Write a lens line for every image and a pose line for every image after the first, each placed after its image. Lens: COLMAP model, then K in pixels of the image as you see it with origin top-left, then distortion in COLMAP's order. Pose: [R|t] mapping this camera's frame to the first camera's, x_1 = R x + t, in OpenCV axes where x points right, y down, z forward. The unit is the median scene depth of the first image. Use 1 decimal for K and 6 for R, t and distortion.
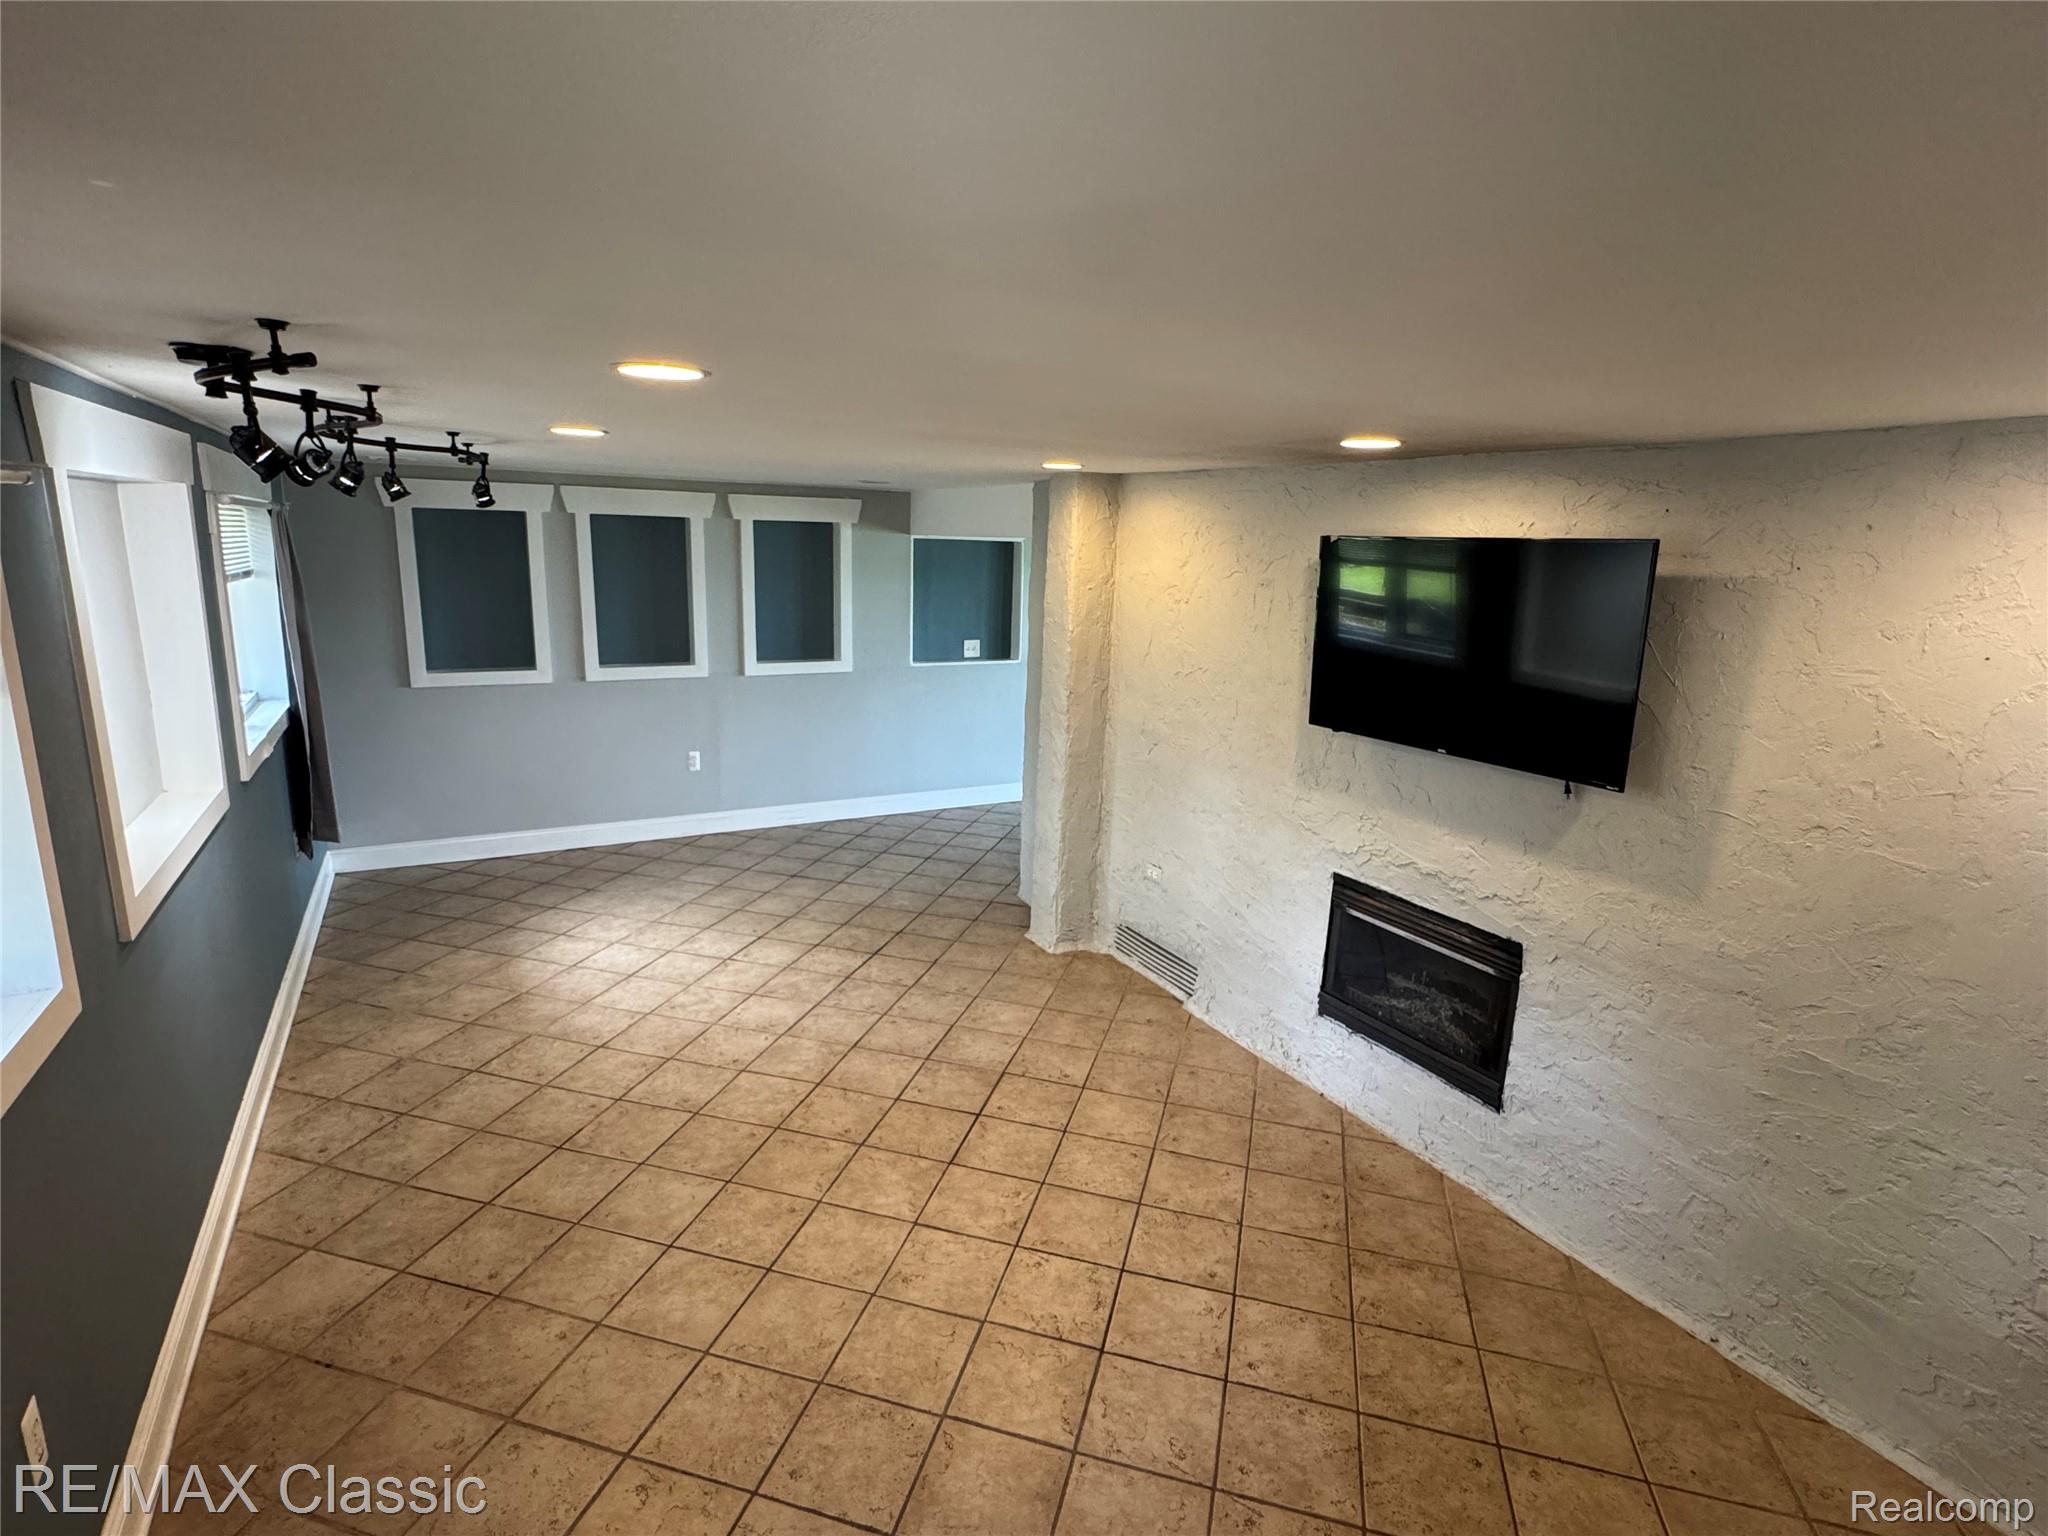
lens RADIAL K [[1016.9, 0, 1022.5], [0, 1016.9, 774.4], [0, 0, 1]] dist [-0.002619, 0.000336]
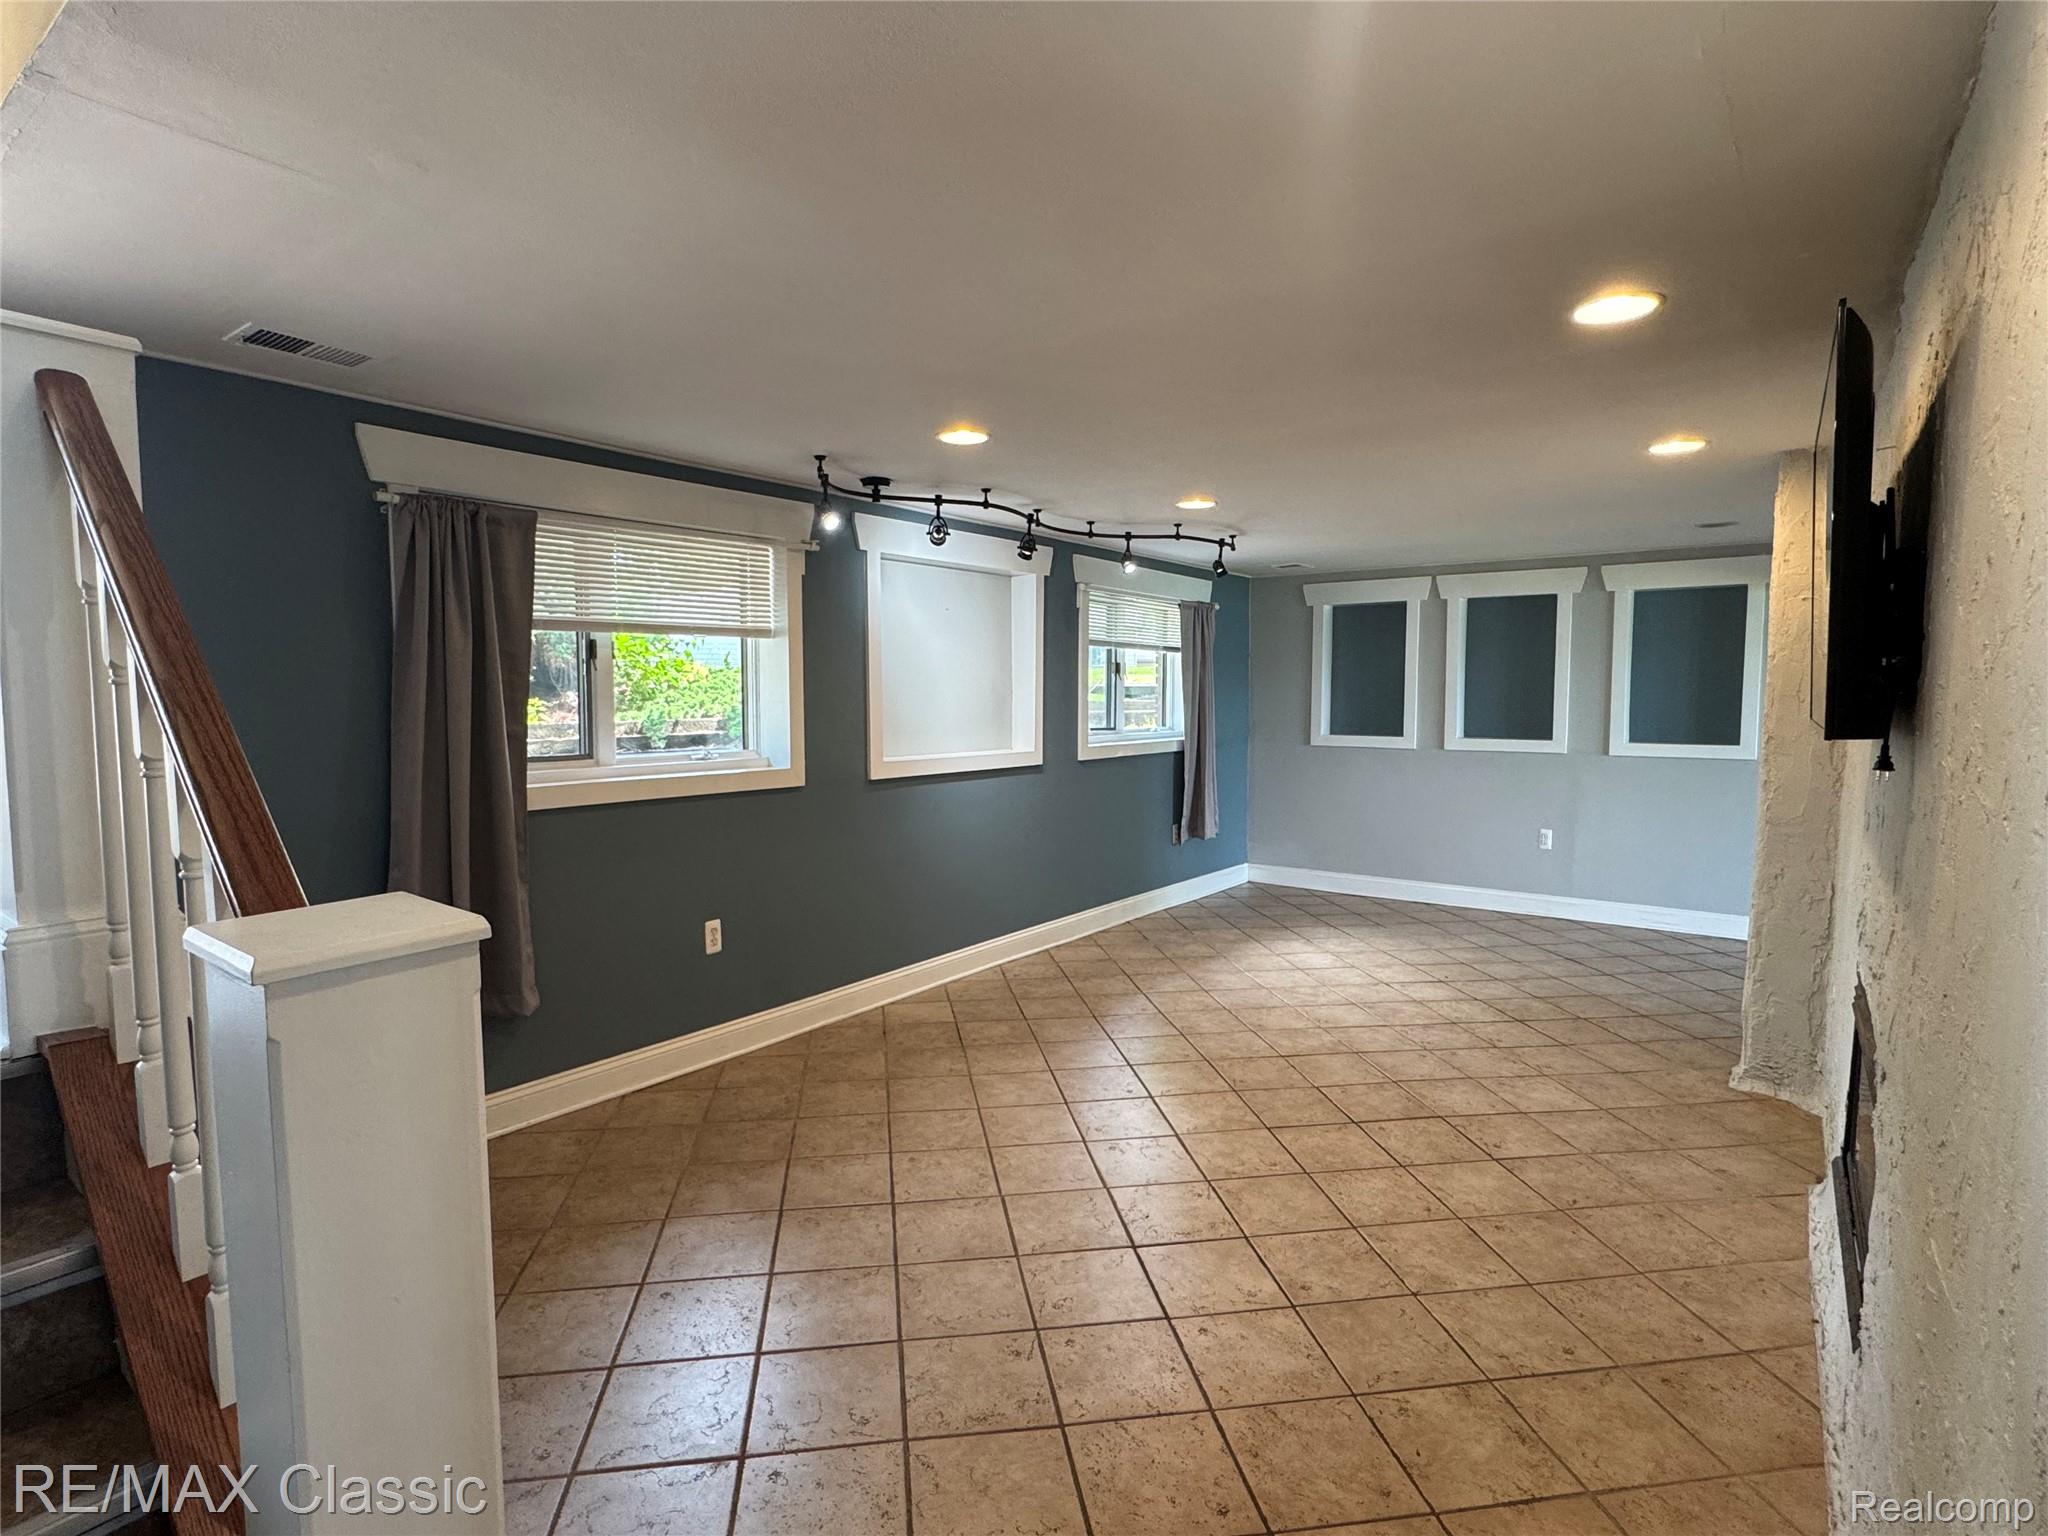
lens RADIAL K [[1016.9, 0, 1026.5], [0, 1016.9, 763.1], [0, 0, 1]] dist [-0.002619, 0.000336]
pose [[0.418476, 0.037059, -0.907472, 0.397566], [-0.188904, 0.980868, -0.047055, 0.062732], [0.888366, 0.191117, 0.417470, 0.154676]]
